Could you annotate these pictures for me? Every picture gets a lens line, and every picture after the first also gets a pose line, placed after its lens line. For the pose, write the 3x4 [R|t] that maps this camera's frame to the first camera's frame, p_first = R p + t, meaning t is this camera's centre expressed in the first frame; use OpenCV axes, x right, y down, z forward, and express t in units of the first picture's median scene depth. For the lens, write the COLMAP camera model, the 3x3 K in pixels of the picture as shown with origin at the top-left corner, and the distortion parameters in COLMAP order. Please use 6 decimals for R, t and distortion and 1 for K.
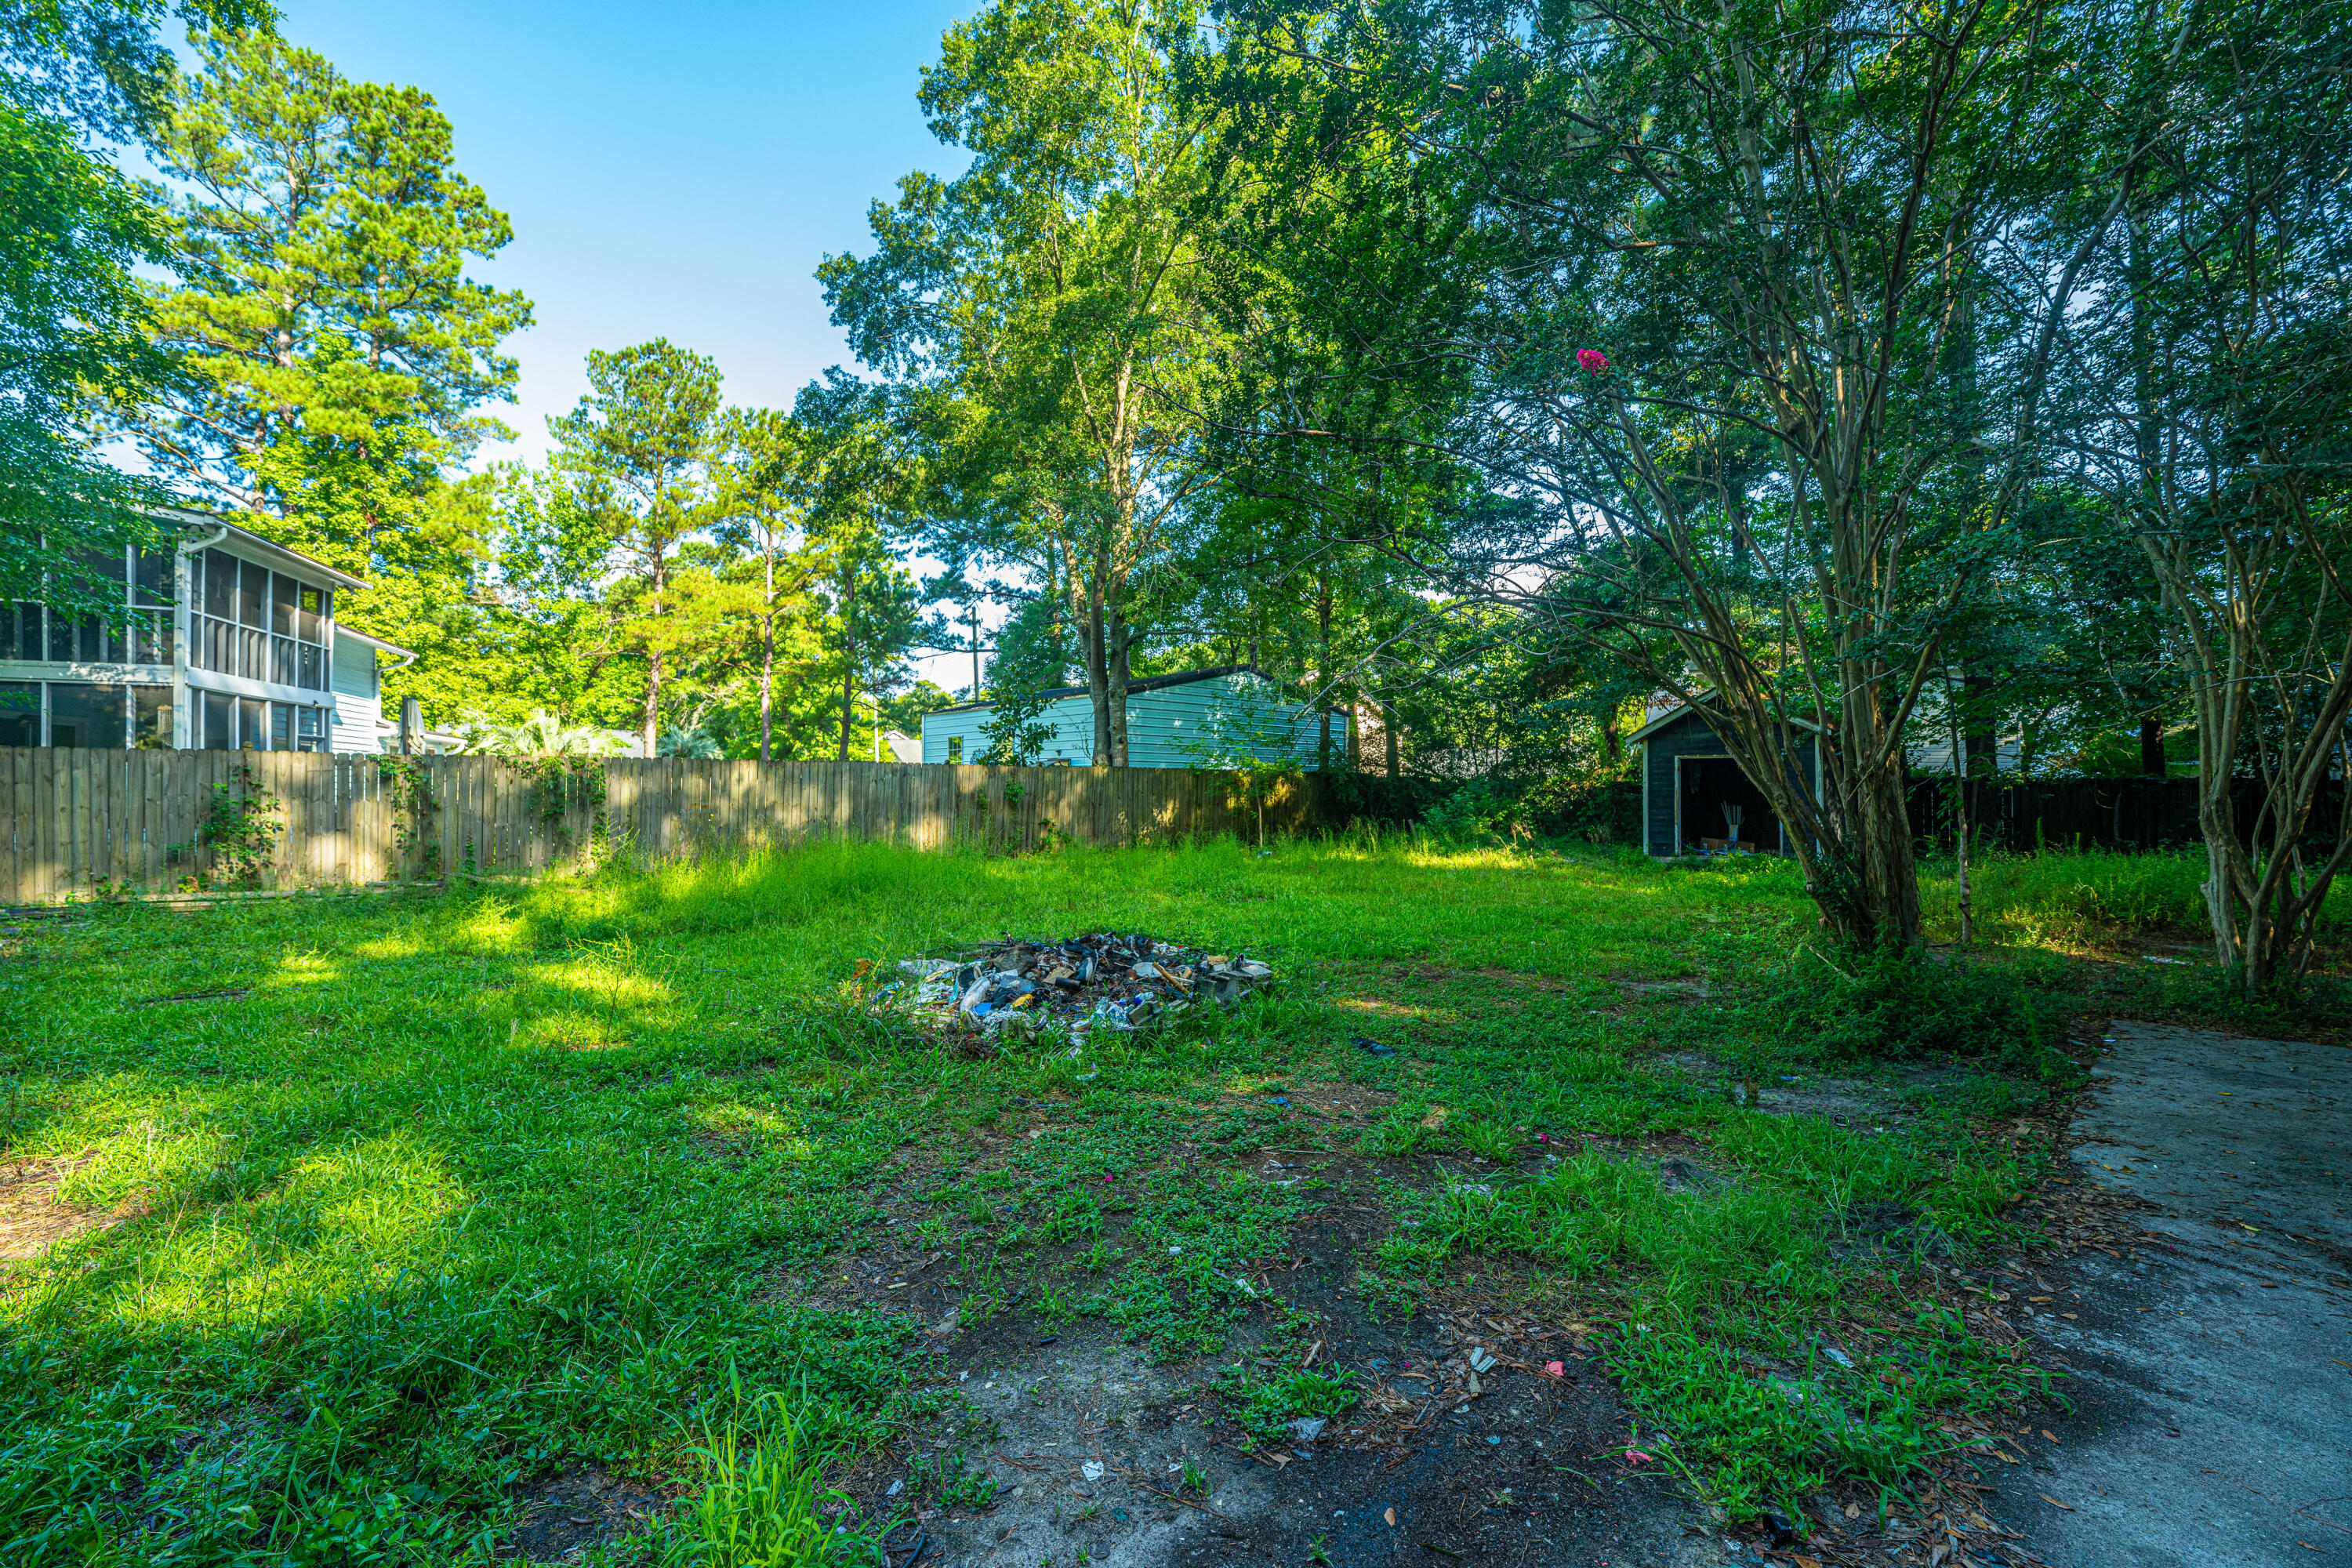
lens RADIAL K [[968.2, 0, 1175.9], [0, 968.2, 777.4], [0, 0, 1]] dist [0.004713, -0.000107]
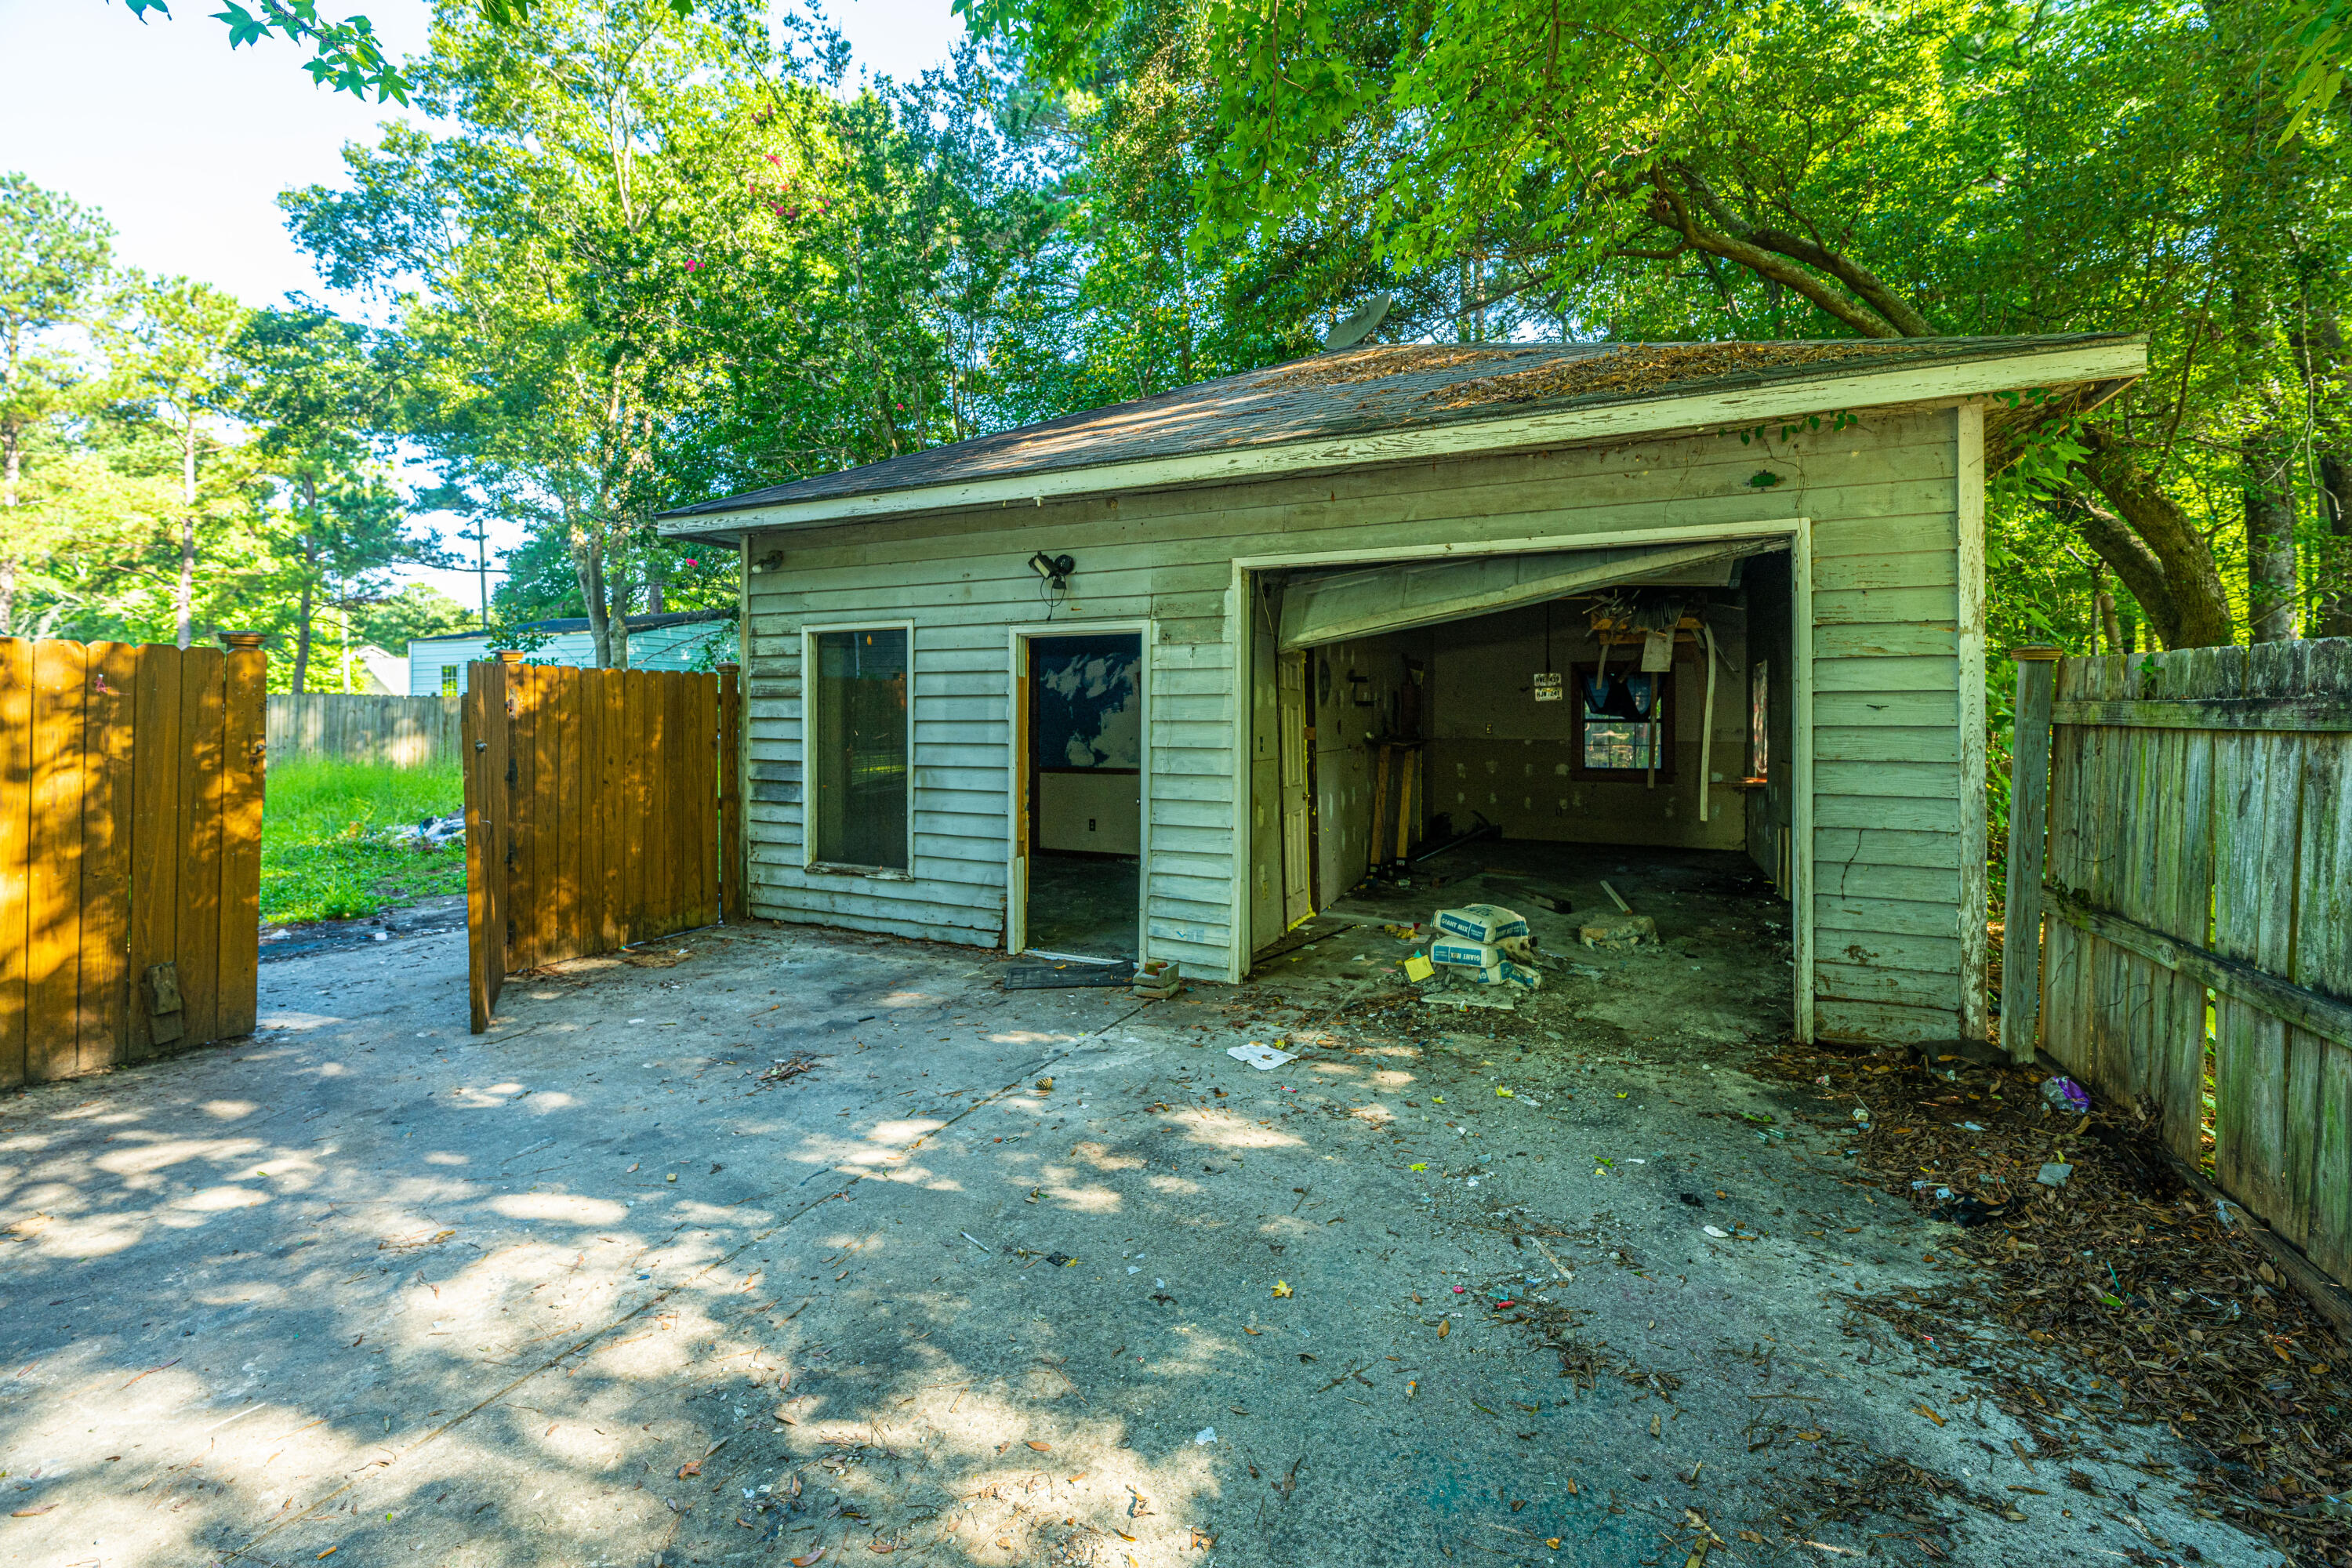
lens RADIAL K [[968.2, 0, 1186.2], [0, 968.2, 709.4], [0, 0, 1]] dist [0.004713, -0.000107]
pose [[0.915124, 0.001960, 0.403167, 0.039881], [-0.003713, 0.999987, 0.003565, -0.001302], [-0.403154, -0.004759, 0.915120, -0.139810]]
